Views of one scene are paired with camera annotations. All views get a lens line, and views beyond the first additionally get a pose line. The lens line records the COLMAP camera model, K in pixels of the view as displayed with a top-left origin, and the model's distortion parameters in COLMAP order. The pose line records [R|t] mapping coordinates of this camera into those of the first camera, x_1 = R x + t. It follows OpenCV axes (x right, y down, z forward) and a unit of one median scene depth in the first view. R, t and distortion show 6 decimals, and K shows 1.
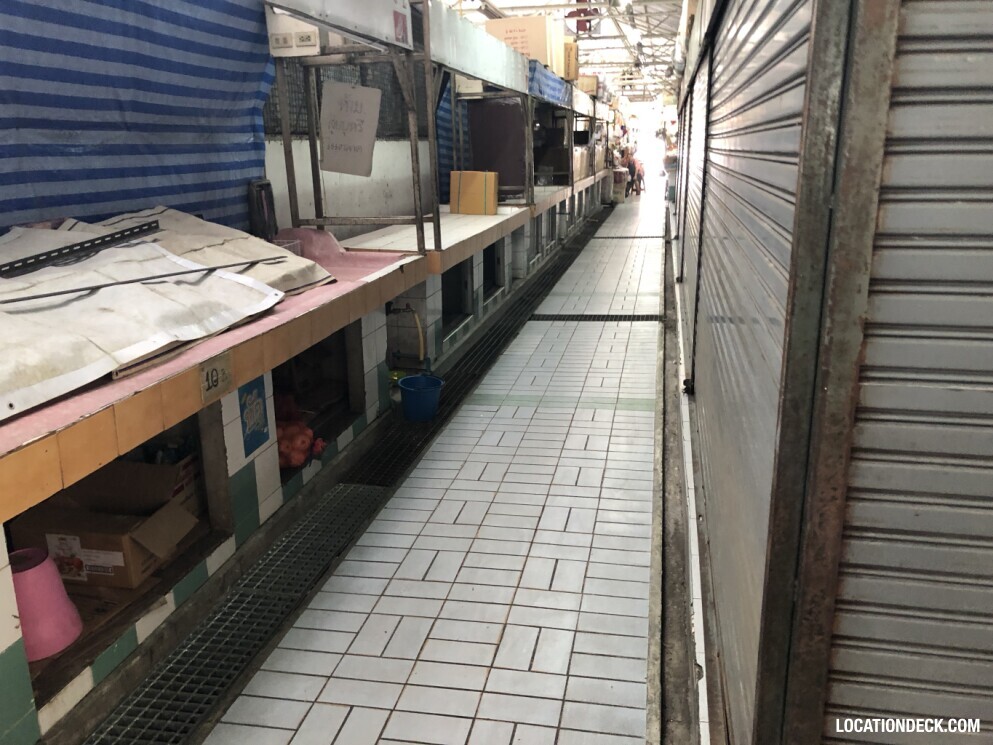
lens RADIAL K [[815.2, 0, 500.8], [0, 815.2, 372.5], [0, 0, 1]] dist [0.055409, -0.070403]
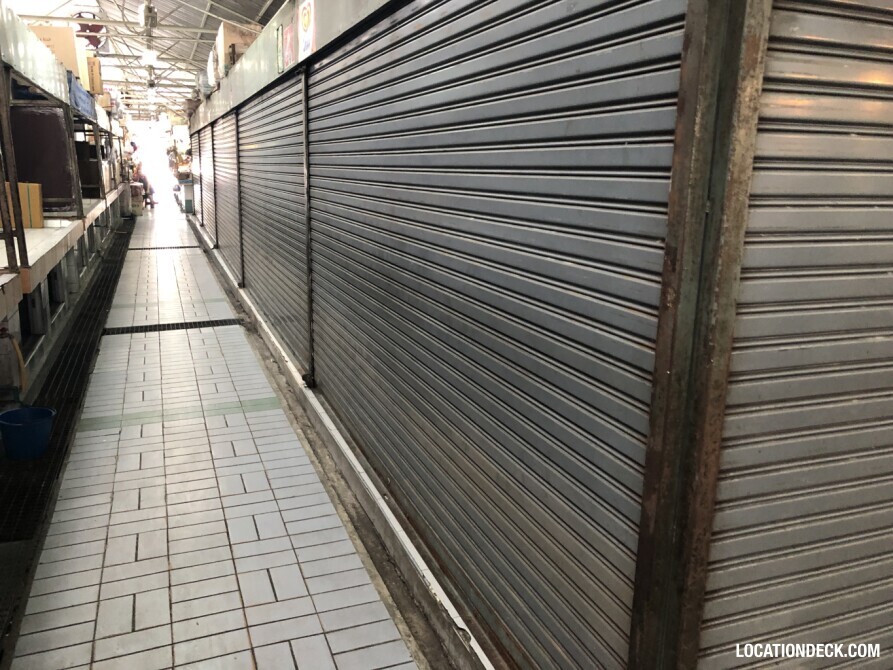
lens RADIAL K [[733.1, 0, 443.7], [0, 733.1, 335.2], [0, 0, 1]] dist [0.055409, -0.070403]
pose [[0.848499, -0.093810, 0.520816, -0.149529], [0.116228, 0.993167, -0.010465, -0.015433], [-0.516276, 0.069413, 0.853605, 0.081438]]
